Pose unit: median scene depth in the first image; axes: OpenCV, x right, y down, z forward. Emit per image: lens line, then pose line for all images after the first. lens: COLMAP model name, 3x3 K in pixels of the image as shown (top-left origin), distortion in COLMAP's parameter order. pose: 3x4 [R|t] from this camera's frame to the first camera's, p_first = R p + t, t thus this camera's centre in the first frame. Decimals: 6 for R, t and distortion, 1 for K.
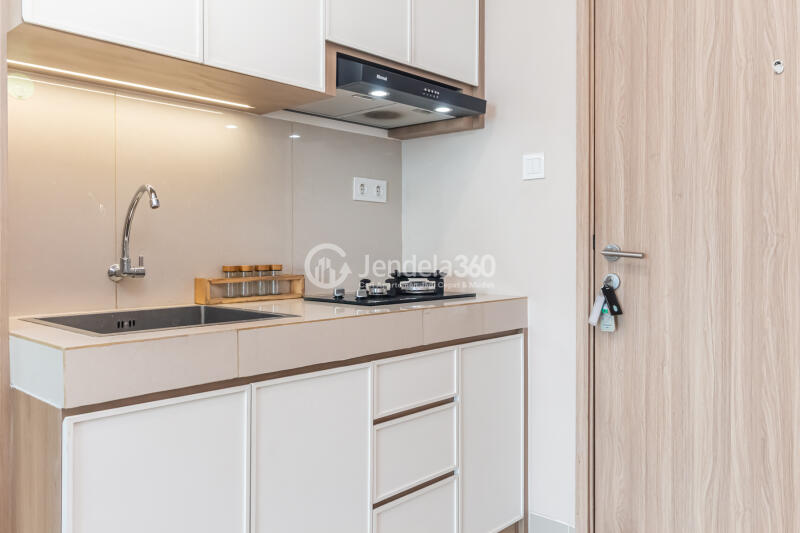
lens RADIAL K [[651.6, 0, 400.4], [0, 651.6, 242.0], [0, 0, 1]] dist [0.002475, 0.001049]
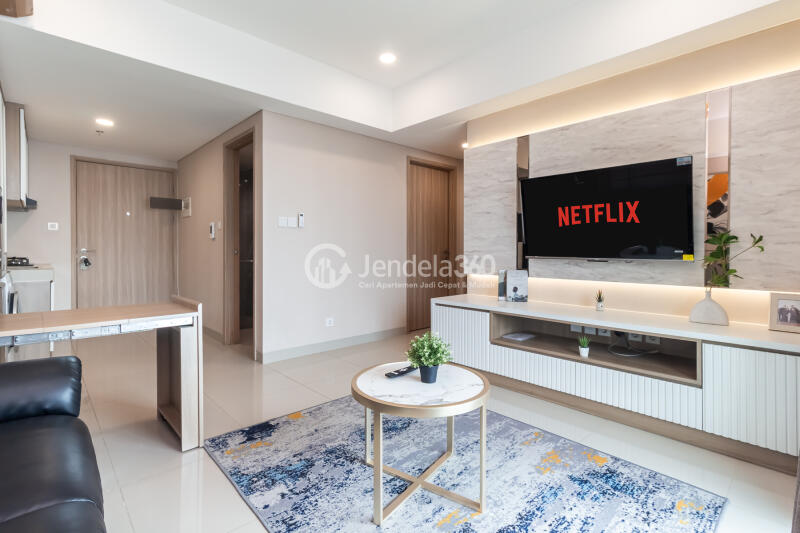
lens RADIAL K [[386.4, 0, 400.3], [0, 386.4, 250.7], [0, 0, 1]] dist [0.000984, 0.000102]
pose [[0.082082, -0.003601, 0.996619, -1.764039], [-0.002190, 0.999990, 0.003793, 0.001519], [-0.996623, -0.002493, 0.082073, -1.067903]]
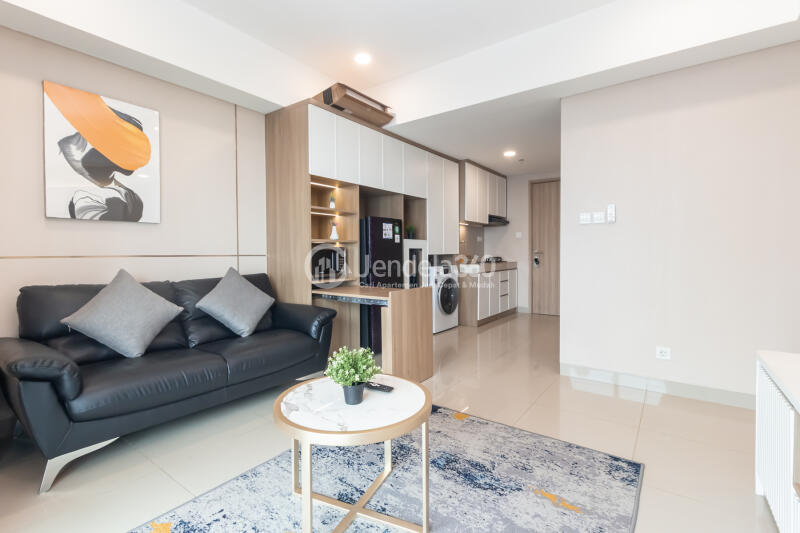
lens RADIAL K [[368.9, 0, 403.4], [0, 368.9, 255.1], [0, 0, 1]] dist [0.000438, -0.000035]
pose [[0.994756, -0.008576, 0.101920, -0.967083], [0.007550, 0.999917, 0.010445, 0.000225], [-0.102002, -0.009621, 0.994738, -1.714792]]
